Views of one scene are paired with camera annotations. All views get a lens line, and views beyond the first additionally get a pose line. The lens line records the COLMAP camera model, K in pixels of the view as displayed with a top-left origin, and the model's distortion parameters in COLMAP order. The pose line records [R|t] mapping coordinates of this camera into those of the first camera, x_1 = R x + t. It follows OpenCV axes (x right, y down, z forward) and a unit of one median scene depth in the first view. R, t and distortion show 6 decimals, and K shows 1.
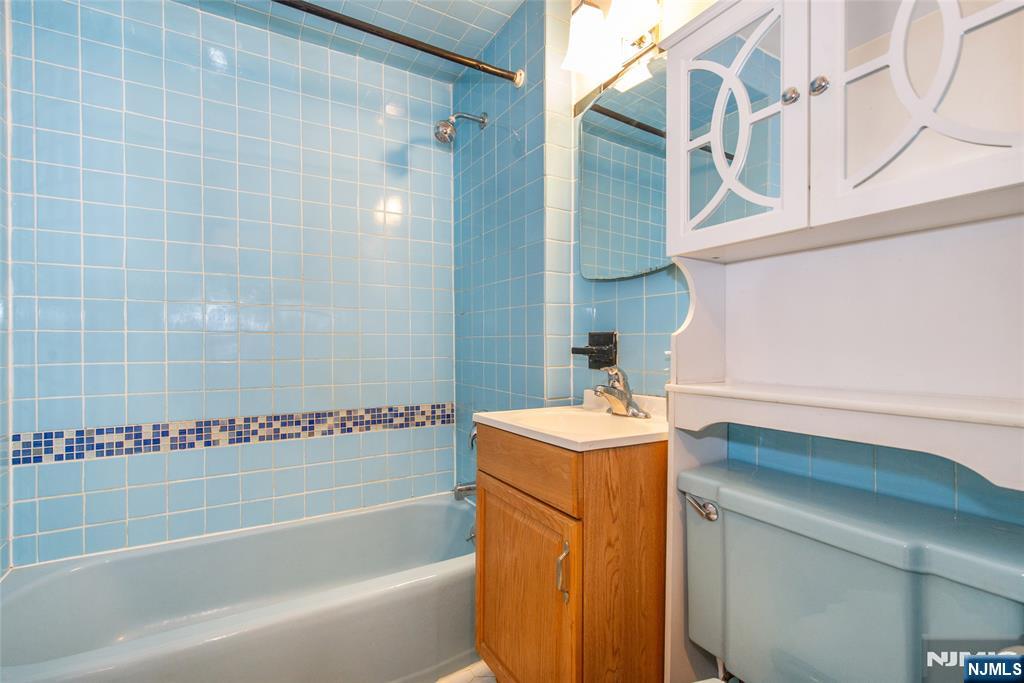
lens RADIAL K [[457.6, 0, 523.2], [0, 457.6, 344.8], [0, 0, 1]] dist [0.012760, -0.006267]
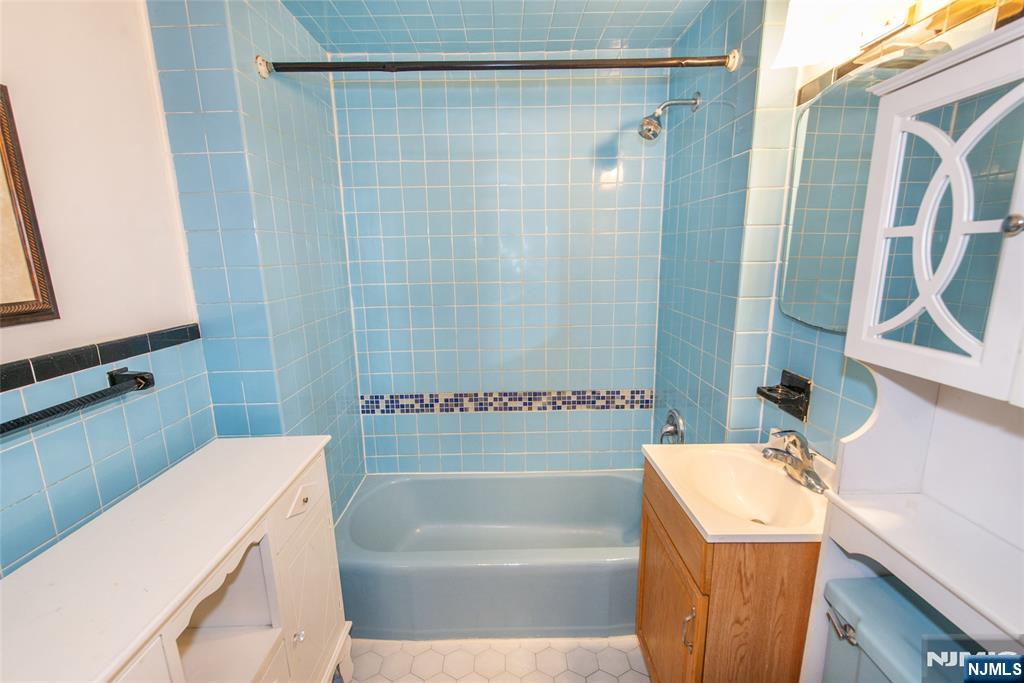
lens RADIAL K [[457.6, 0, 523.2], [0, 457.6, 344.8], [0, 0, 1]] dist [0.012760, -0.006267]
pose [[0.865831, 0.087376, -0.492649, 0.126450], [0.013310, 0.980263, 0.197251, -0.236265], [0.500160, -0.177343, 0.847578, -0.031389]]
